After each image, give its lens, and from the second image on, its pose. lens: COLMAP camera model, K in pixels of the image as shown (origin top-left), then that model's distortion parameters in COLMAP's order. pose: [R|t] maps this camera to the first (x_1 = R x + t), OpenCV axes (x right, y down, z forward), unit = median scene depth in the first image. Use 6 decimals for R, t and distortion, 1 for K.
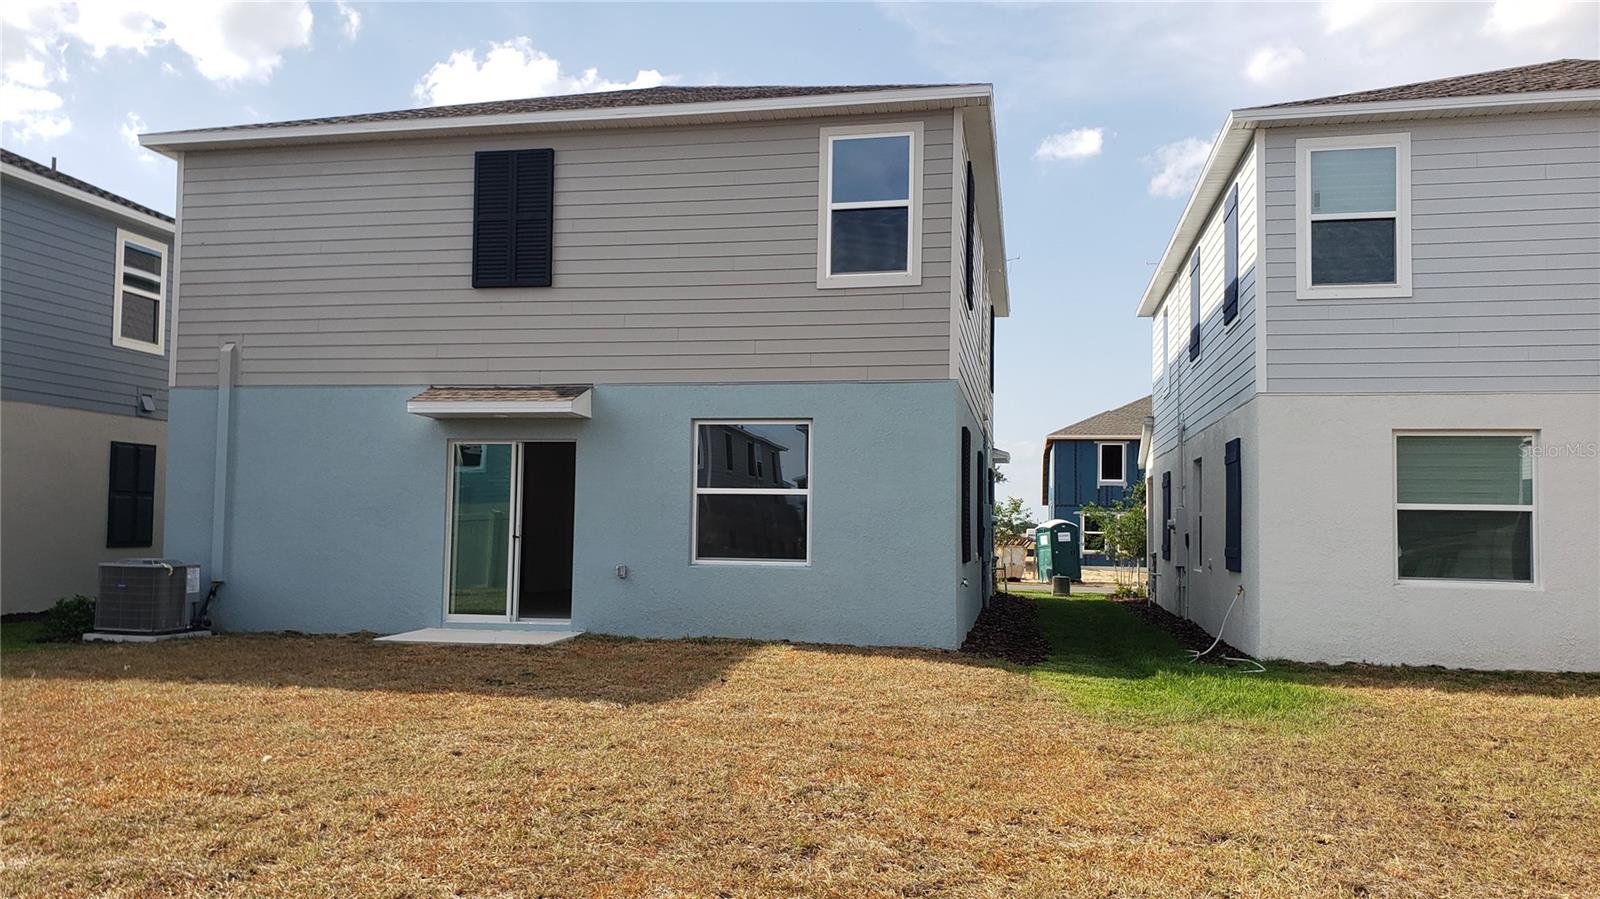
lens RADIAL K [[1246.6, 0, 792.9], [0, 1246.6, 463.2], [0, 0, 1]] dist [0.057316, -0.046261]
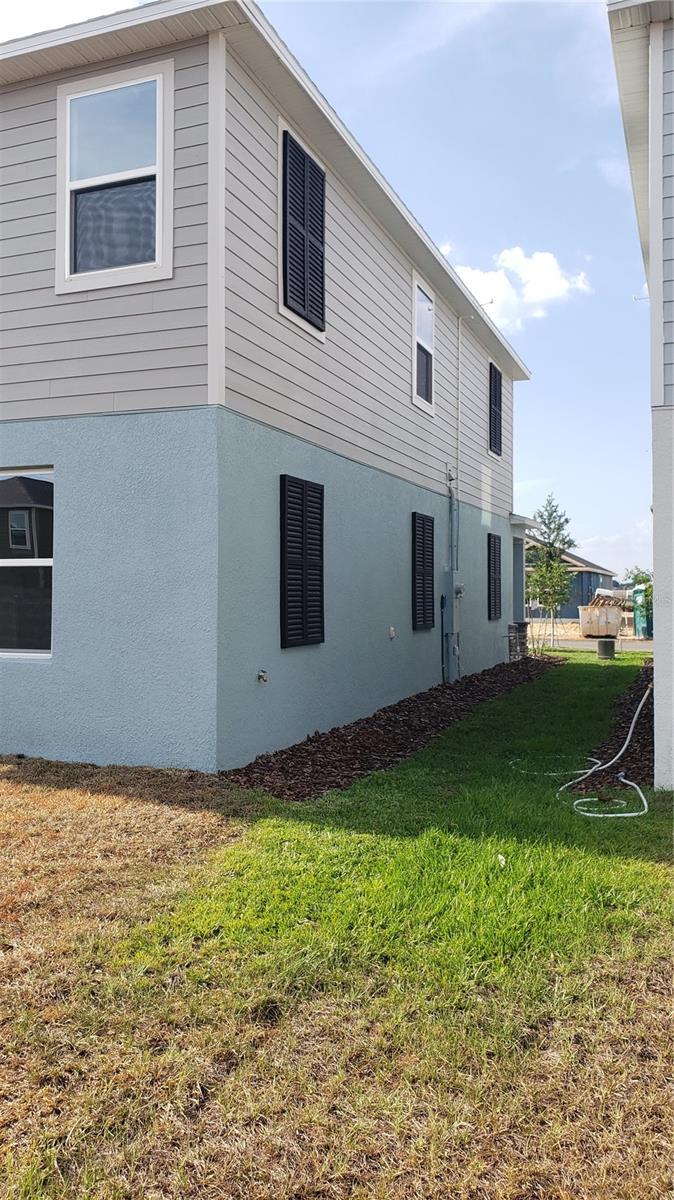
lens RADIAL K [[935.0, 0, 331.9], [0, 935.0, 568.3], [0, 0, 1]] dist [0.057316, -0.046261]
pose [[0.983442, -0.018619, -0.180262, 0.281352], [0.023802, 0.999362, 0.026633, 0.014969], [0.179651, -0.030482, 0.983258, 0.448925]]
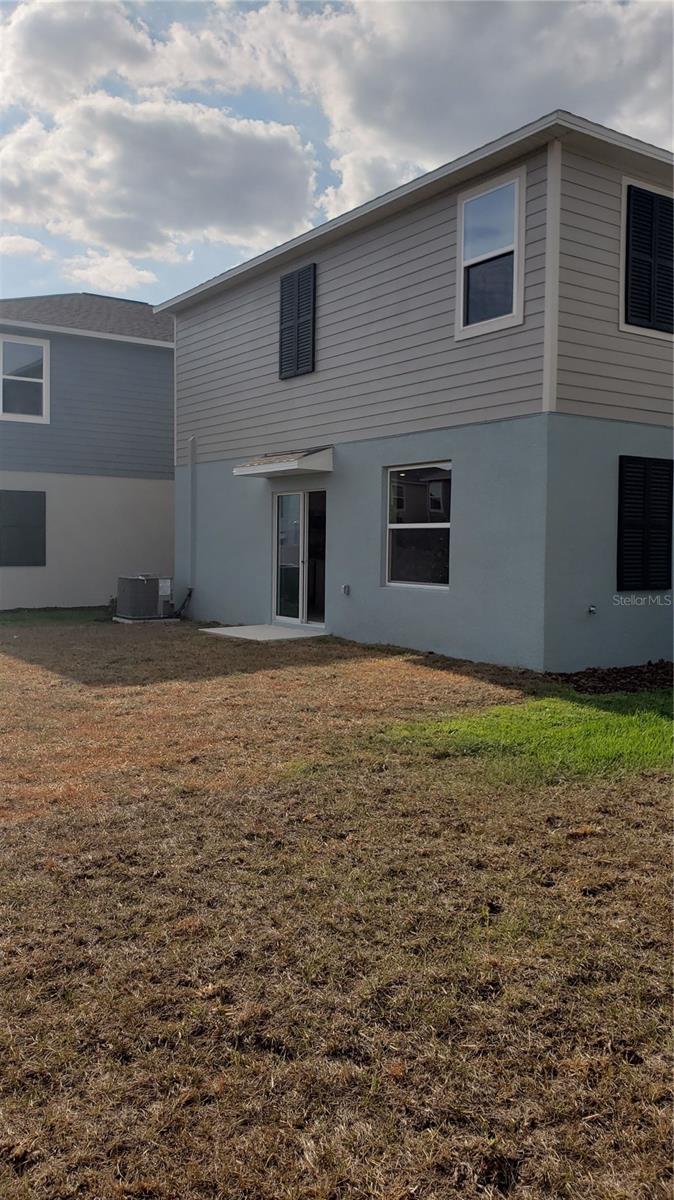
lens RADIAL K [[935.0, 0, 337.8], [0, 935.0, 591.7], [0, 0, 1]] dist [0.057316, -0.046261]
pose [[0.721607, 0.029443, -0.691677, 0.521543], [0.036294, 0.996112, 0.080266, 0.010711], [0.691351, -0.083024, 0.717733, 0.299845]]
